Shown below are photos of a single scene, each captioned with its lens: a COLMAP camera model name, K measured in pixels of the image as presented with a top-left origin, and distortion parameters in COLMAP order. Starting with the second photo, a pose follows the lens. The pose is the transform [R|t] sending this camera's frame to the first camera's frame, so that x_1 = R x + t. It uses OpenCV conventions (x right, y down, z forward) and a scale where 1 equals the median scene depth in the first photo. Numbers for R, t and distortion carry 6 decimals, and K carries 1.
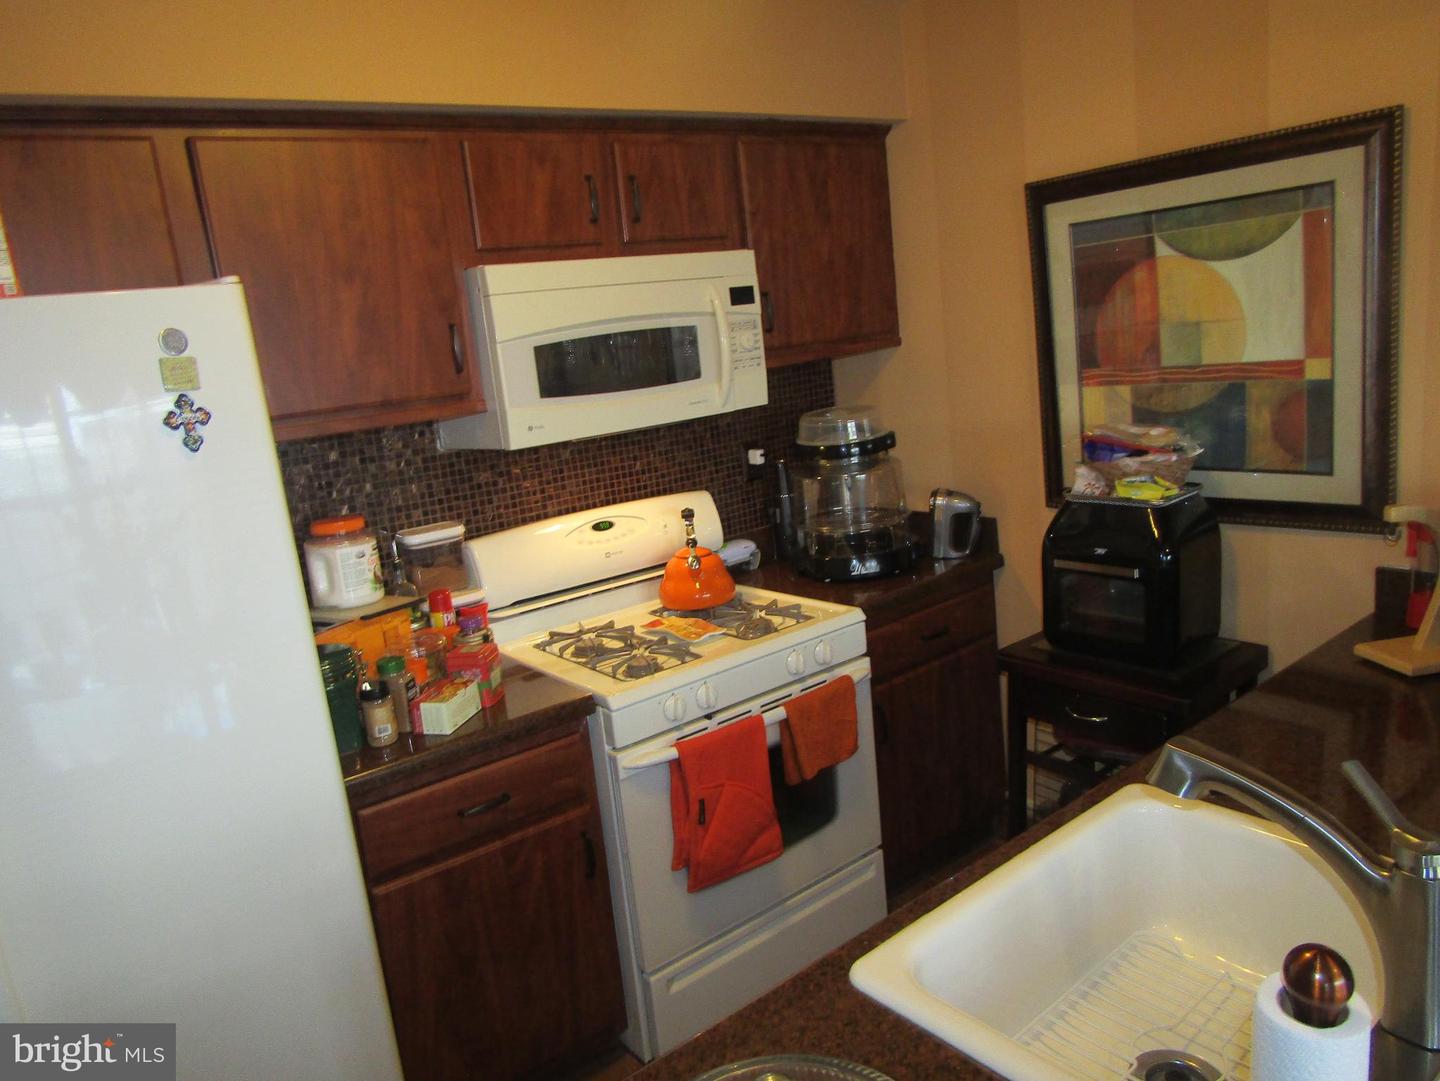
lens RADIAL K [[1024.4, 0, 724.8], [0, 1024.4, 533.8], [0, 0, 1]] dist [-0.013306, 0.009479]
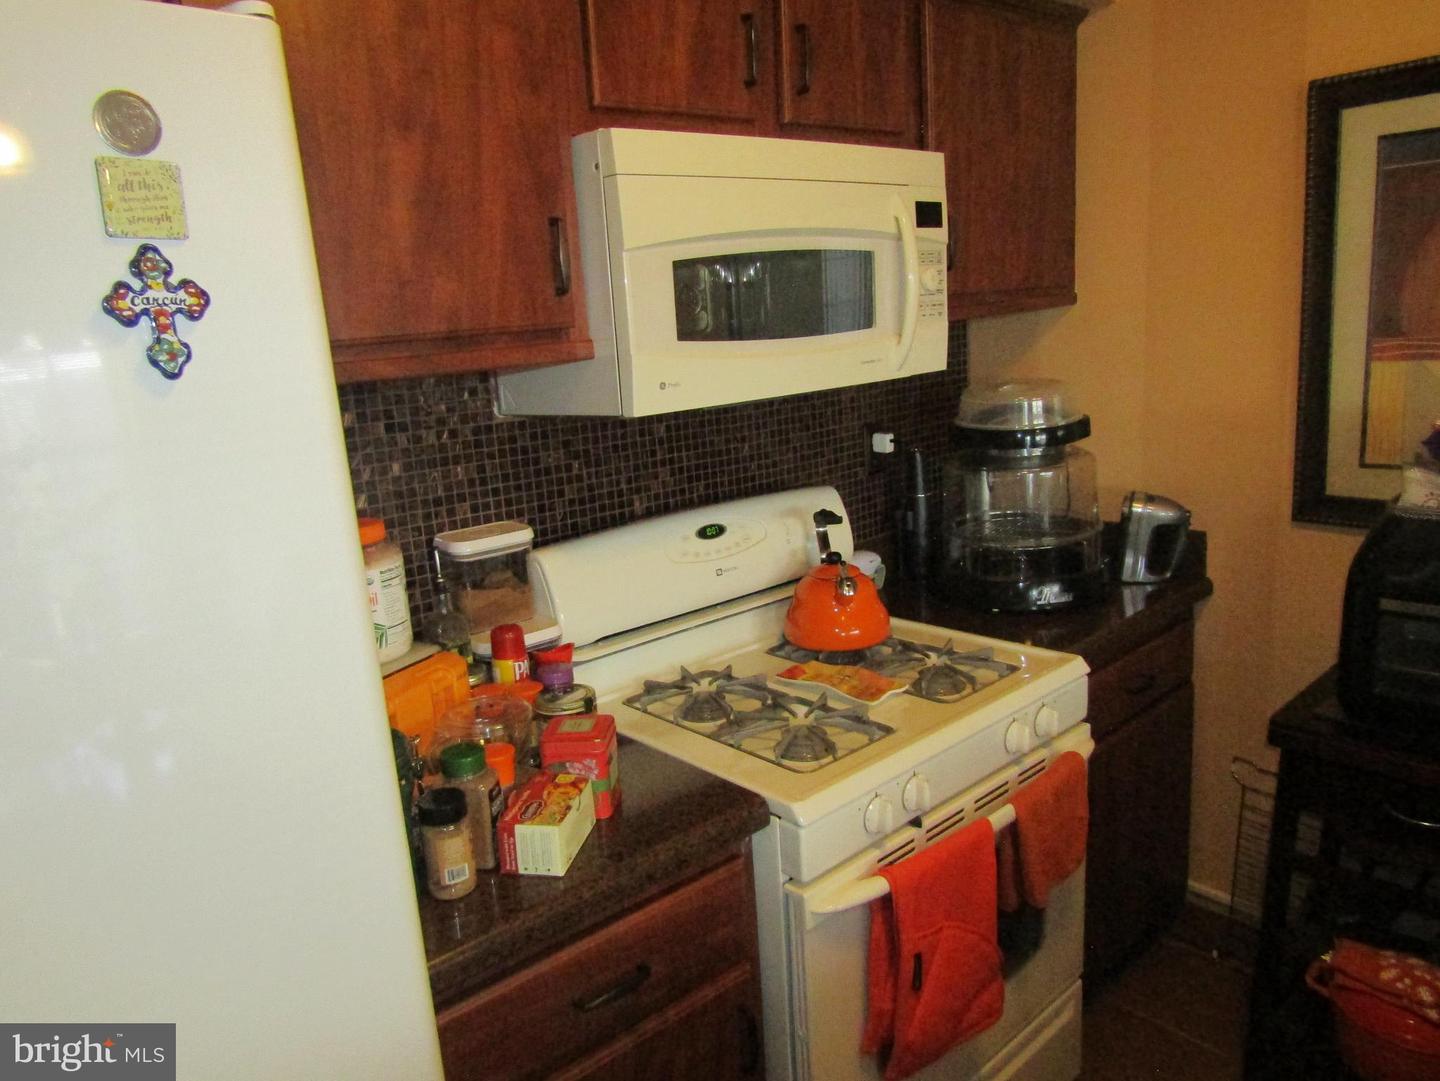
lens RADIAL K [[1024.4, 0, 725.0], [0, 1024.4, 536.4], [0, 0, 1]] dist [-0.013306, 0.009479]
pose [[0.997093, 0.024999, 0.071982, -0.189374], [-0.025773, 0.999619, 0.009843, -0.013495], [-0.071709, -0.011669, 0.997357, 0.329557]]
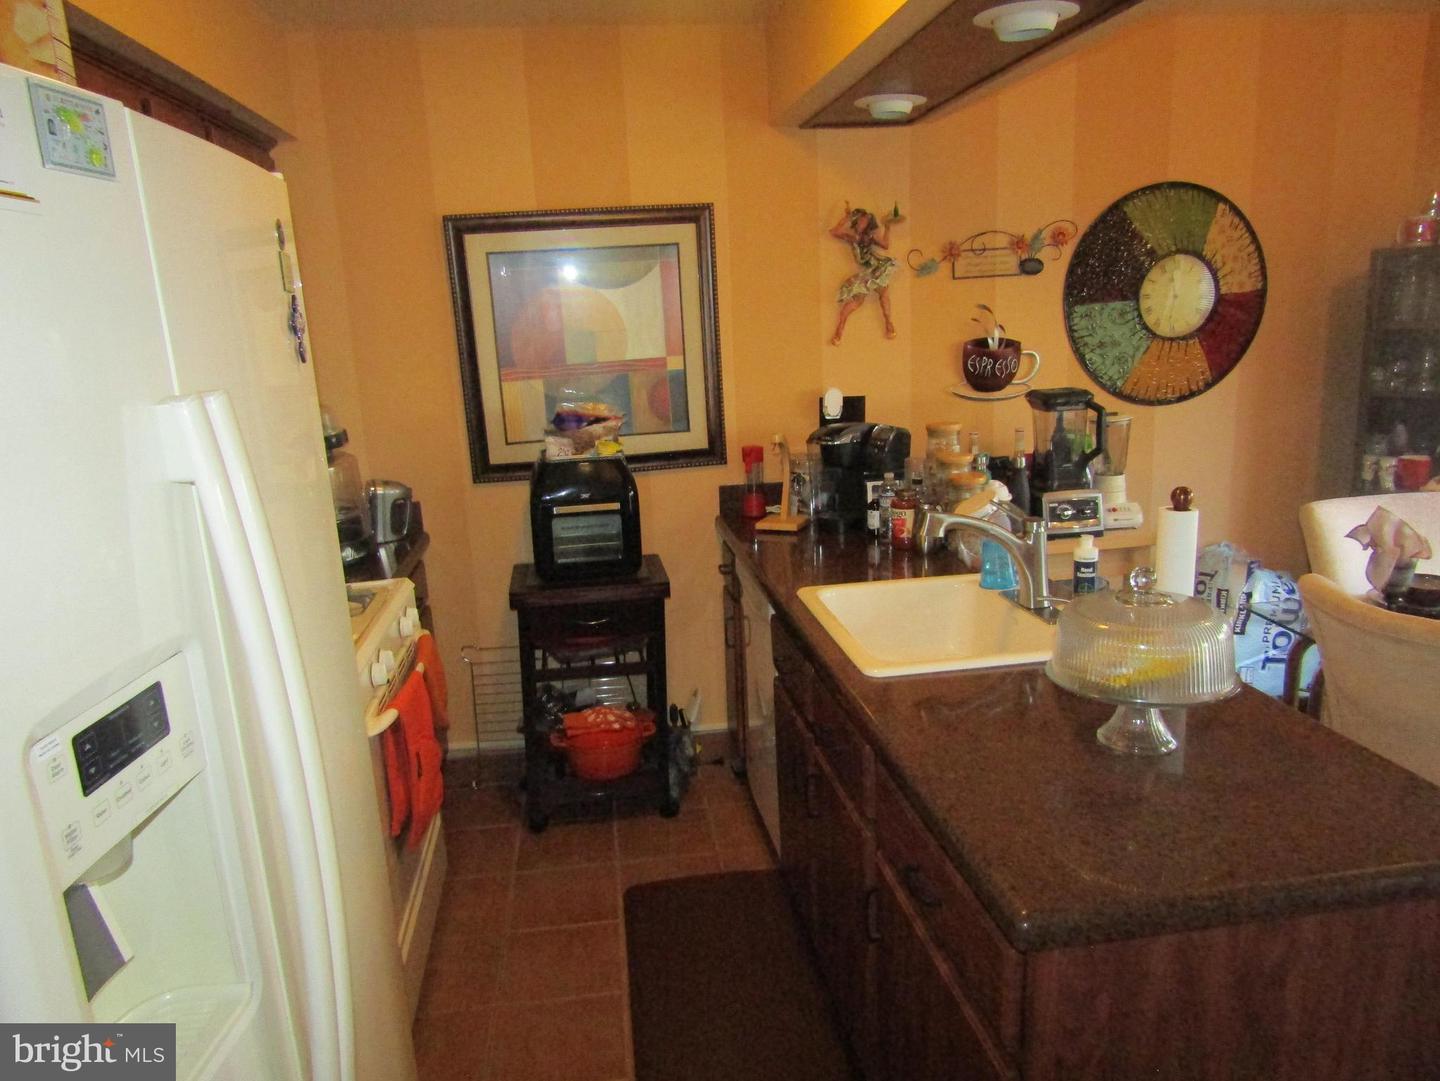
lens RADIAL K [[1024.4, 0, 726.5], [0, 1024.4, 525.7], [0, 0, 1]] dist [-0.013306, 0.009479]
pose [[0.512200, -0.104296, 0.852510, -0.676254], [0.172481, 0.984869, 0.016860, 0.063689], [-0.841369, 0.138406, 0.522439, 0.150055]]
